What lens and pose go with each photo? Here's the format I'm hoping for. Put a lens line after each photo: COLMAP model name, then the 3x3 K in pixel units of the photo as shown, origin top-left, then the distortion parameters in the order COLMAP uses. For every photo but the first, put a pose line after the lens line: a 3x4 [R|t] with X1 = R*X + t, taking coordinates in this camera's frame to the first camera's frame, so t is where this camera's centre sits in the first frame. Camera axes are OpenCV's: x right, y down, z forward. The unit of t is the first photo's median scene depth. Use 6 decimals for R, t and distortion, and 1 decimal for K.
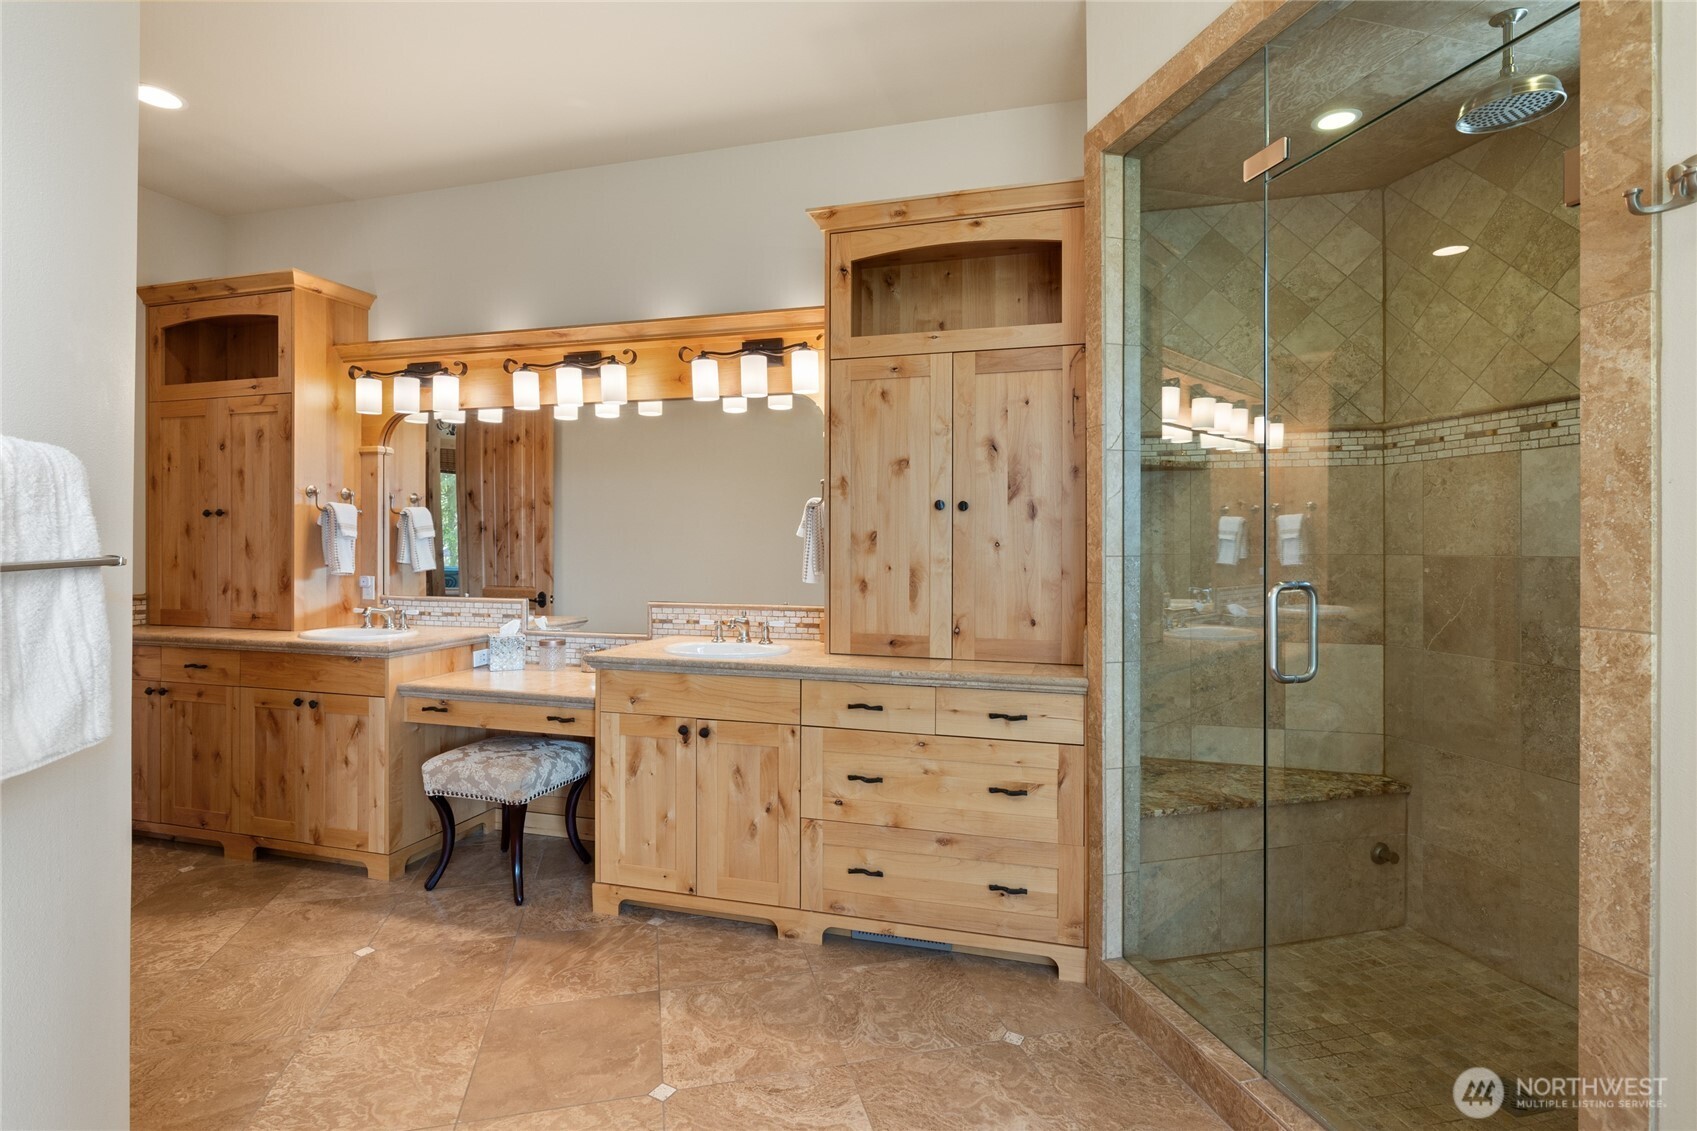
lens RADIAL K [[834.1, 0, 848.8], [0, 834.1, 539.8], [0, 0, 1]] dist [-0.001908, -0.000141]
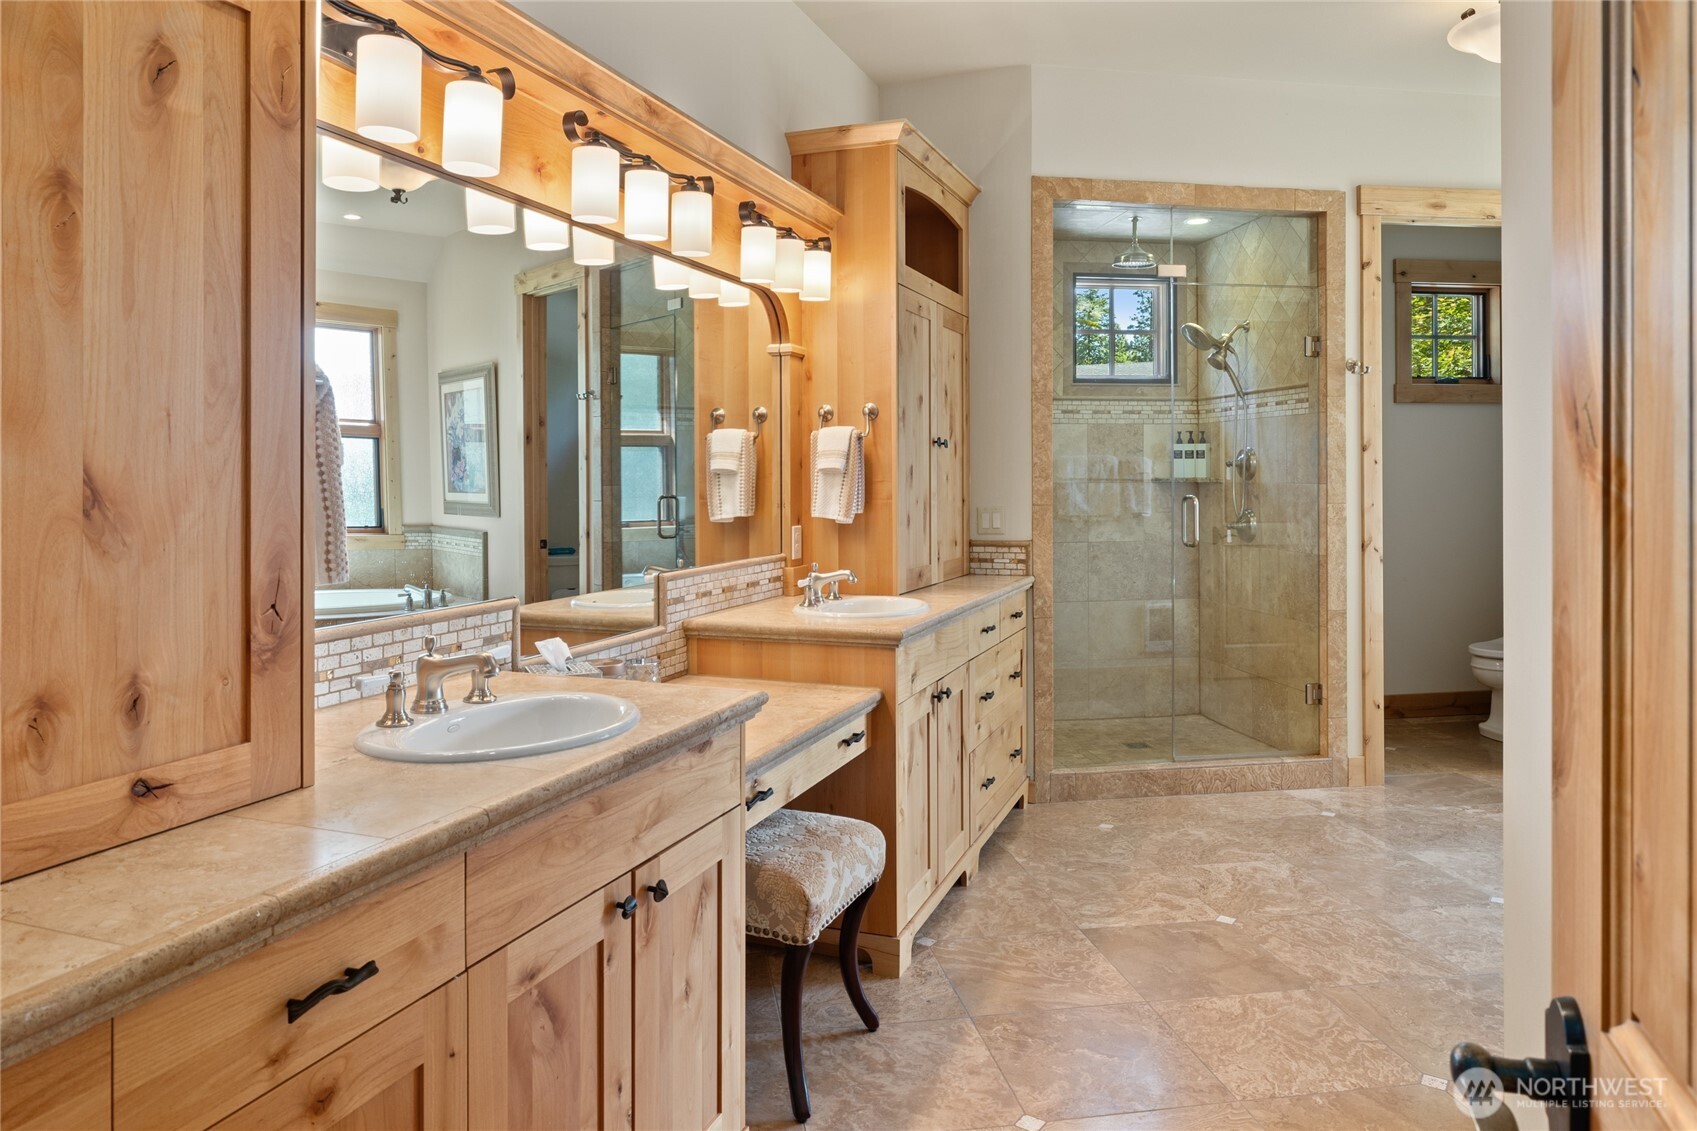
lens RADIAL K [[1120.7, 0, 848.7], [0, 1120.7, 476.4], [0, 0, 1]] dist [-0.002728, -0.001989]
pose [[0.075256, 0.000532, 0.997164, -1.589674], [0.004802, 0.999988, -0.000896, 0.001875], [-0.997153, 0.004856, 0.075253, 1.180814]]
